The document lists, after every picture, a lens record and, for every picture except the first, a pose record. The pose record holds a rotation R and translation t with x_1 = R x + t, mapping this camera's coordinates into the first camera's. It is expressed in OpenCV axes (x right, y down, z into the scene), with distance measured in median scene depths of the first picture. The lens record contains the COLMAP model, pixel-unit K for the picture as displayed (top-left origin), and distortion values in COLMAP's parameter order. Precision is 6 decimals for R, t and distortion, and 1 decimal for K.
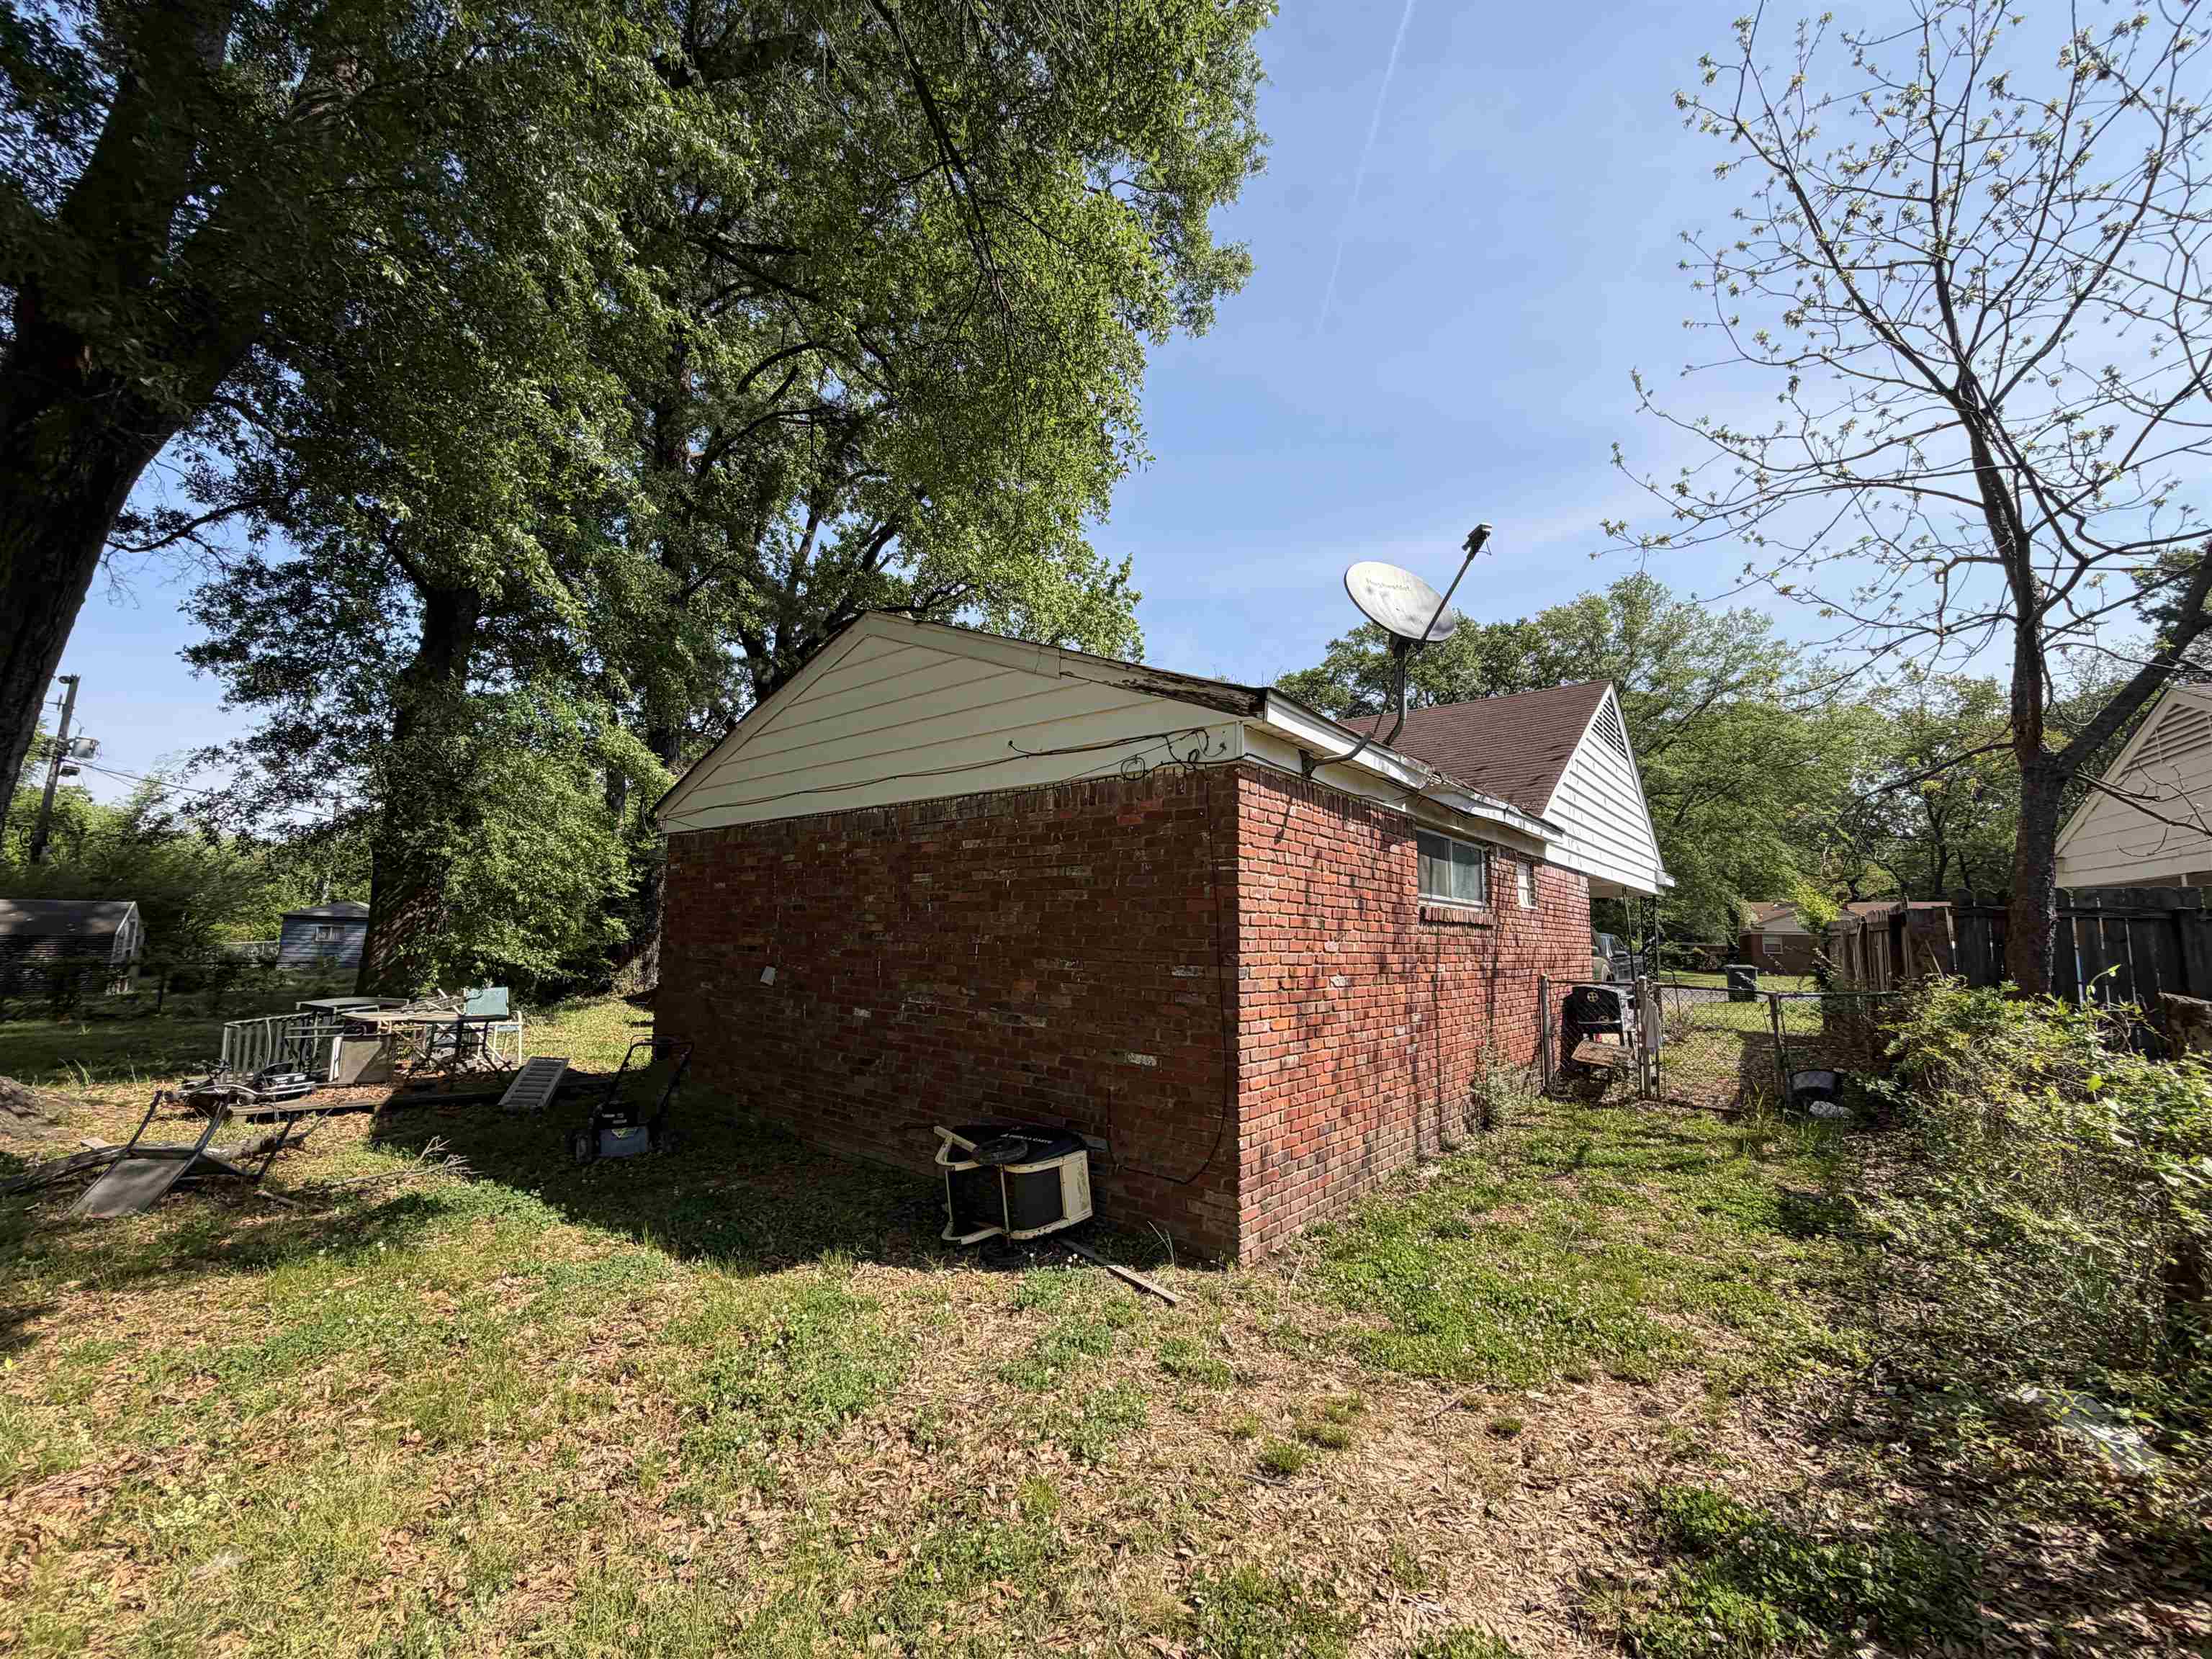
lens RADIAL K [[888.1, 0, 1100.1], [0, 888.1, 837.5], [0, 0, 1]] dist [0.000185, -0.000023]
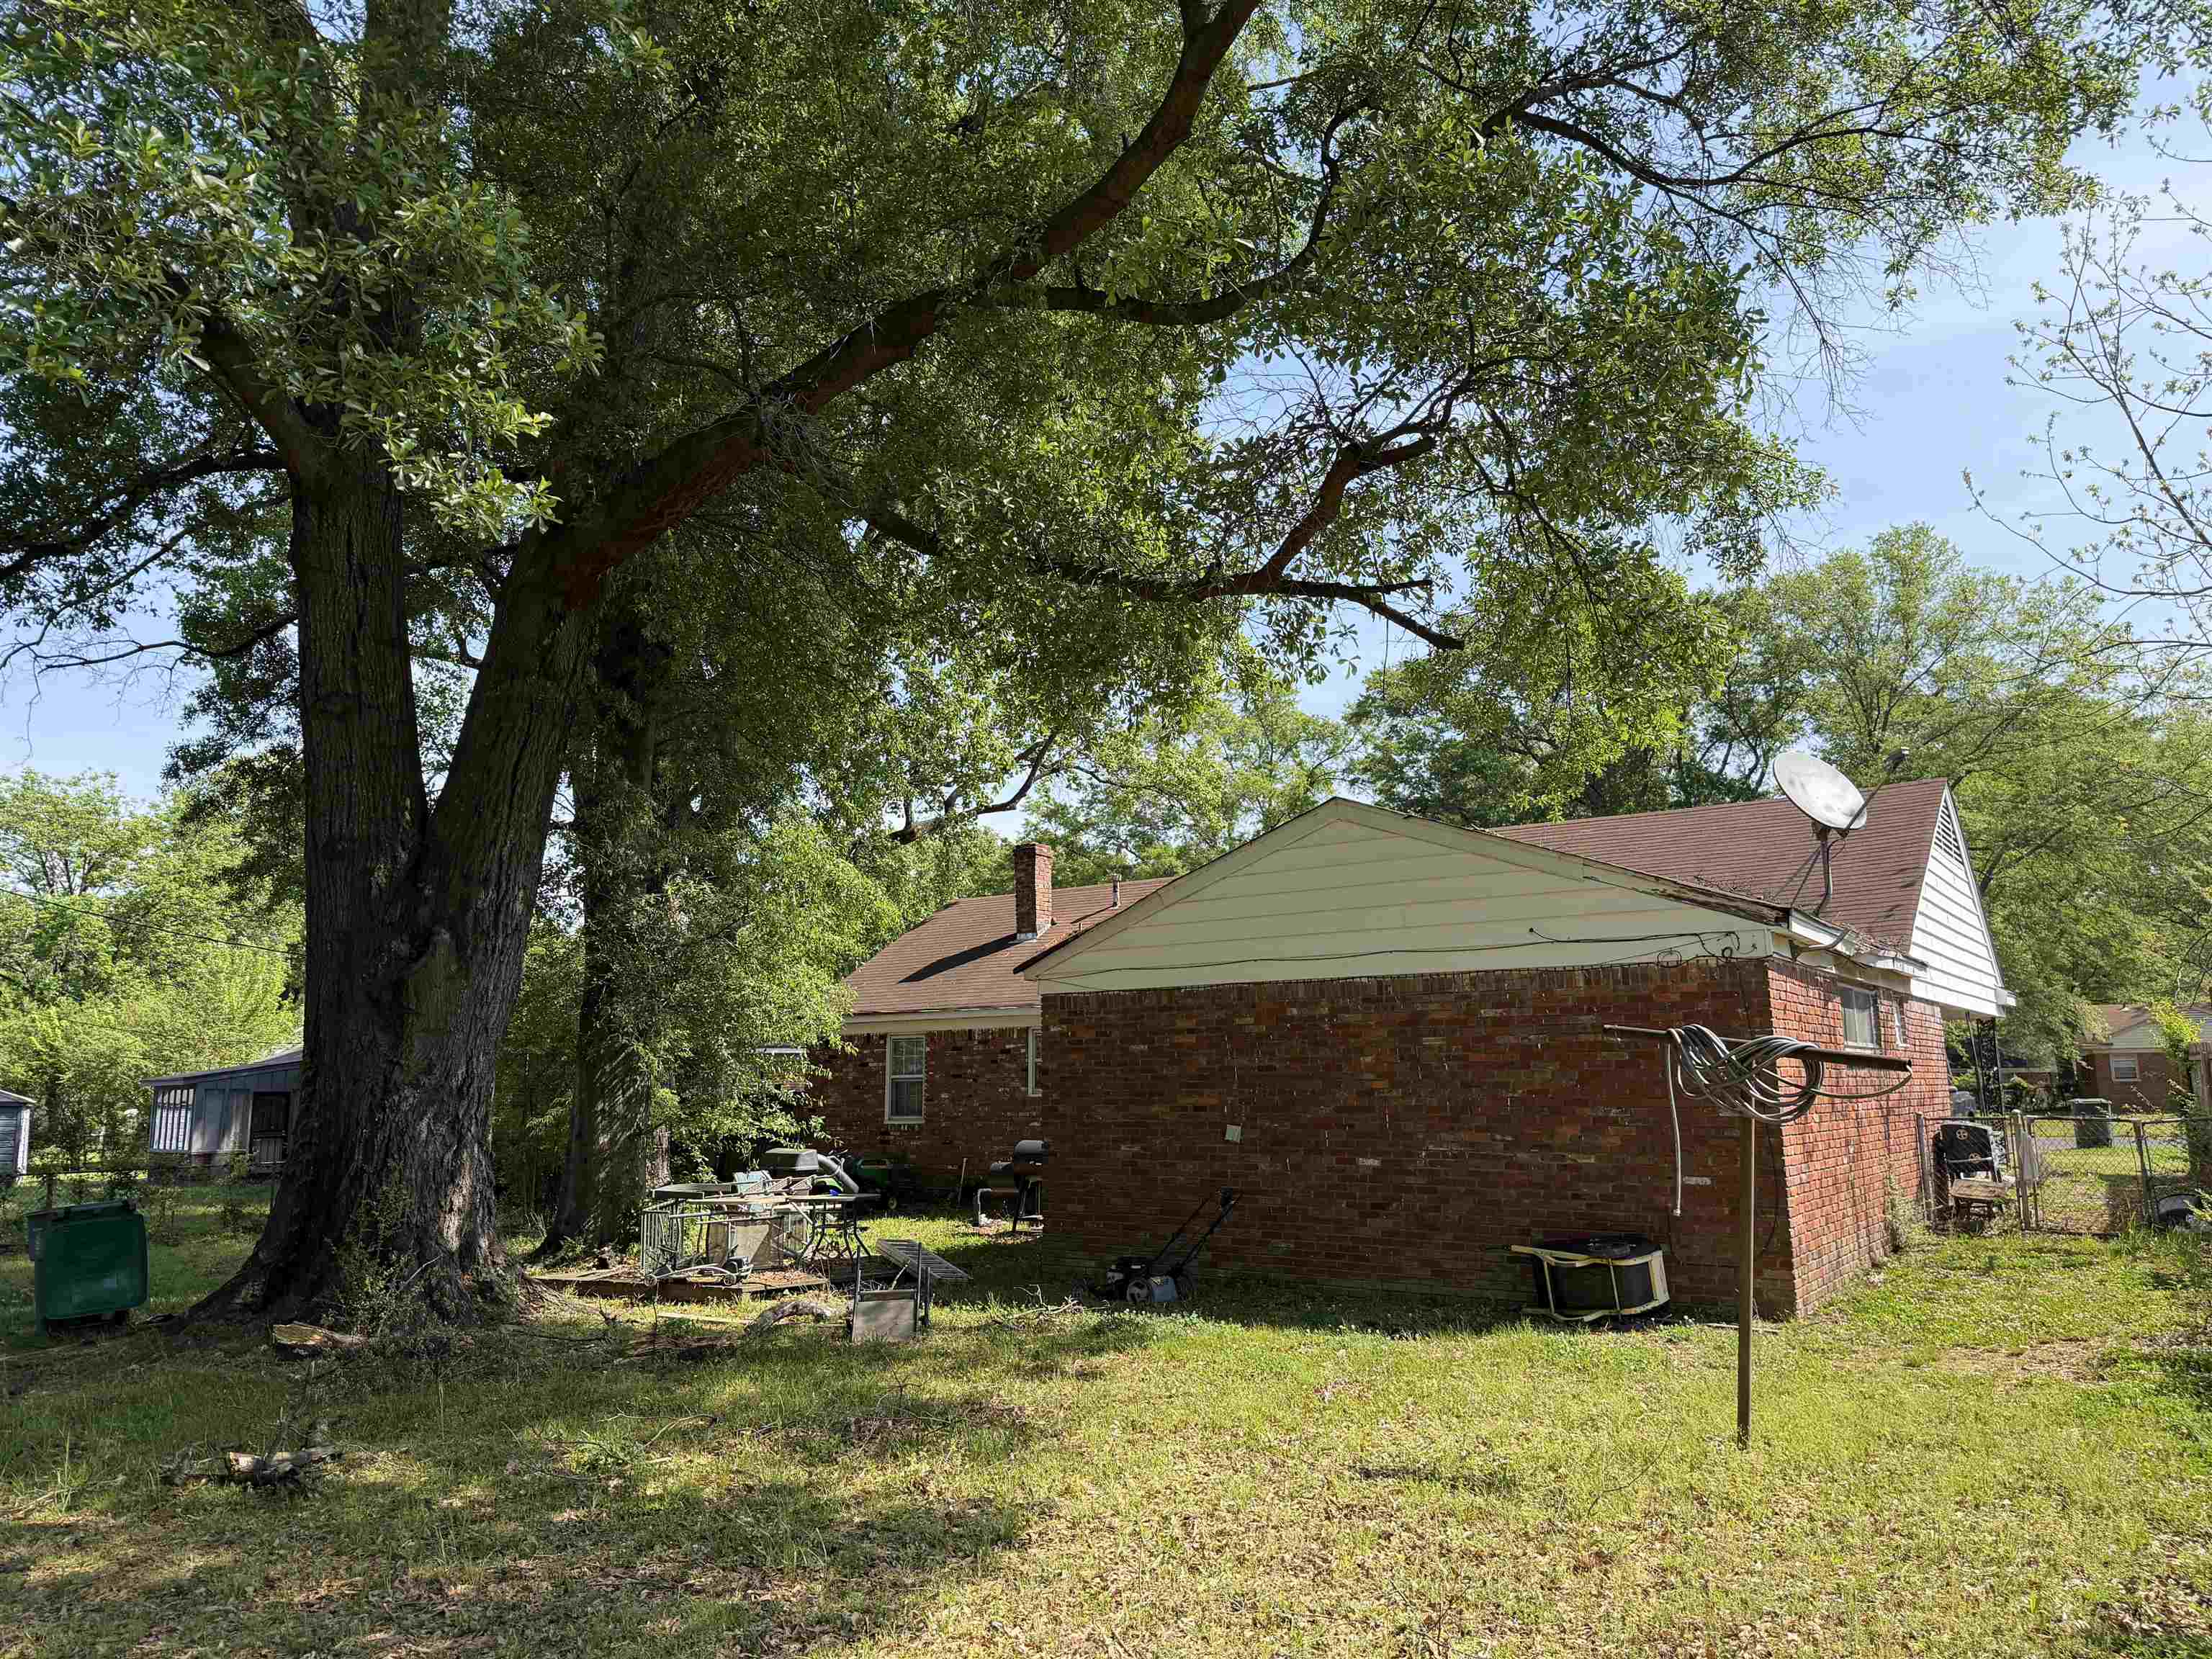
lens RADIAL K [[1560.6, 0, 1136.8], [0, 1560.6, 836.4], [0, 0, 1]] dist [0.054275, -0.065506]
pose [[0.995334, -0.018520, 0.094695, -0.611144], [0.022912, 0.998701, -0.045507, -0.107924], [-0.093729, 0.047464, 0.994466, -0.788515]]
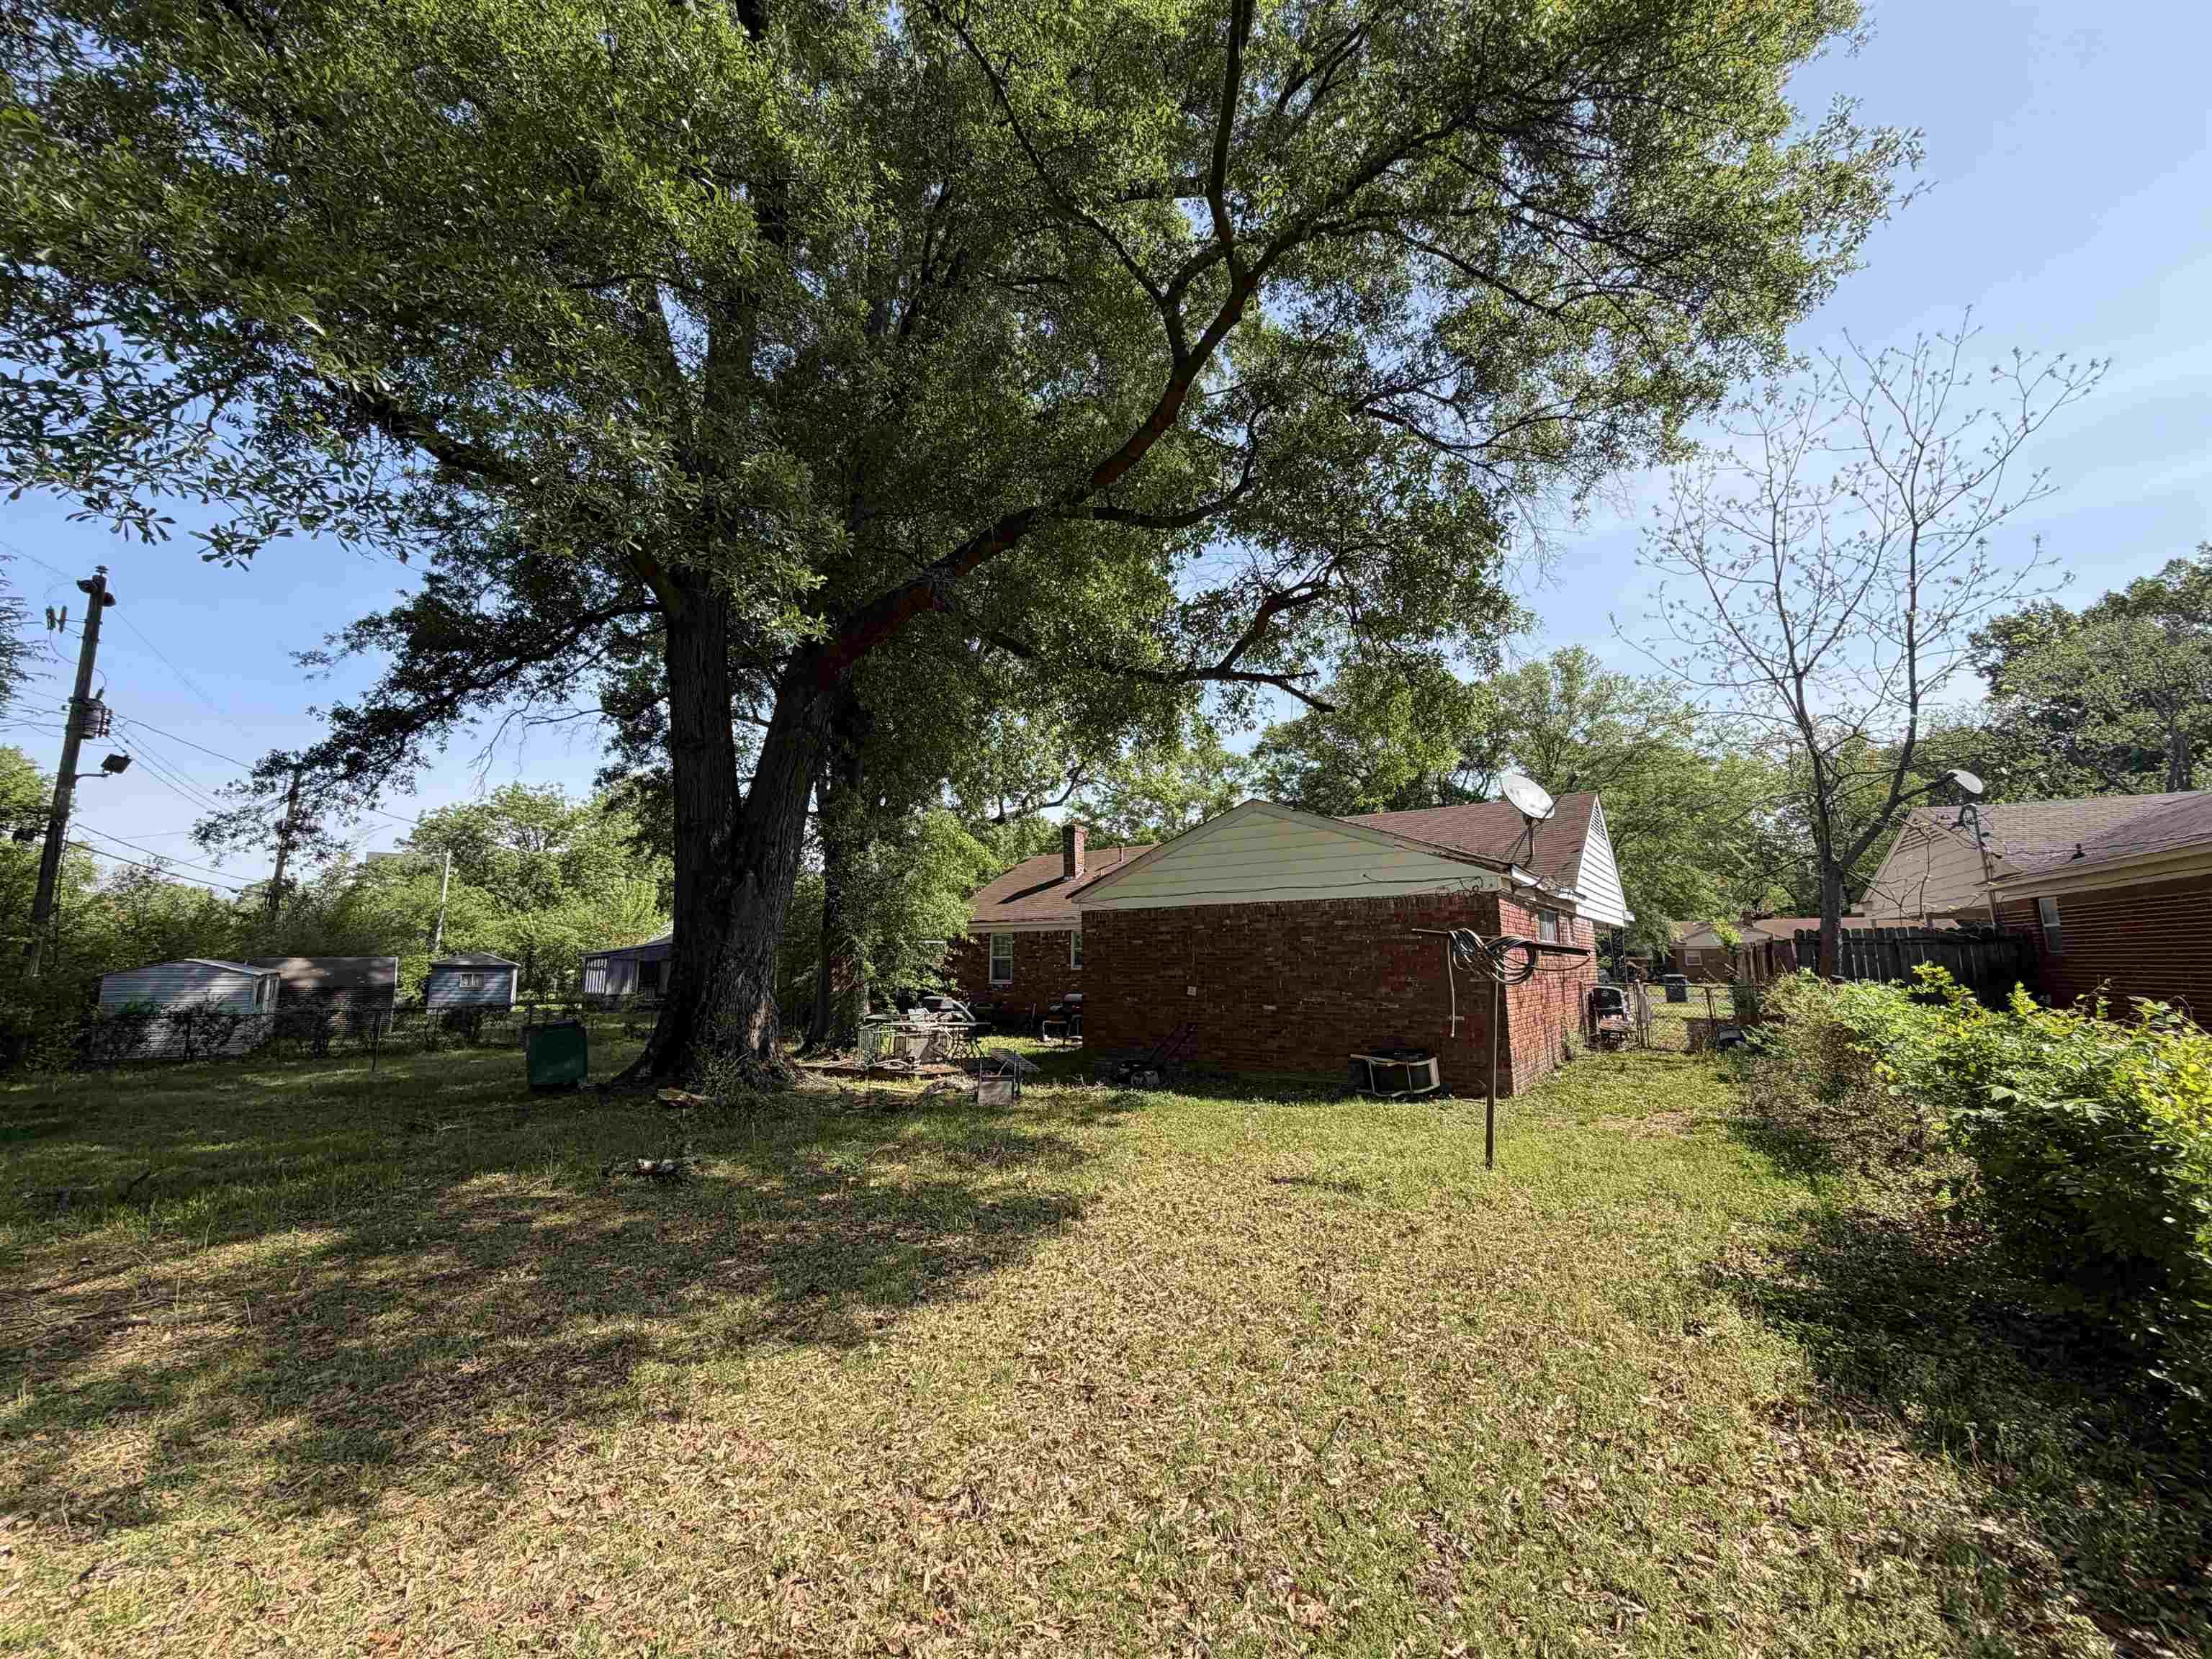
lens RADIAL K [[888.1, 0, 1107.2], [0, 888.1, 830.3], [0, 0, 1]] dist [0.000185, -0.000023]
pose [[0.997360, -0.013519, 0.071340, -0.627253], [0.016182, 0.999189, -0.036881, -0.105405], [-0.070784, 0.037938, 0.996770, -0.783261]]
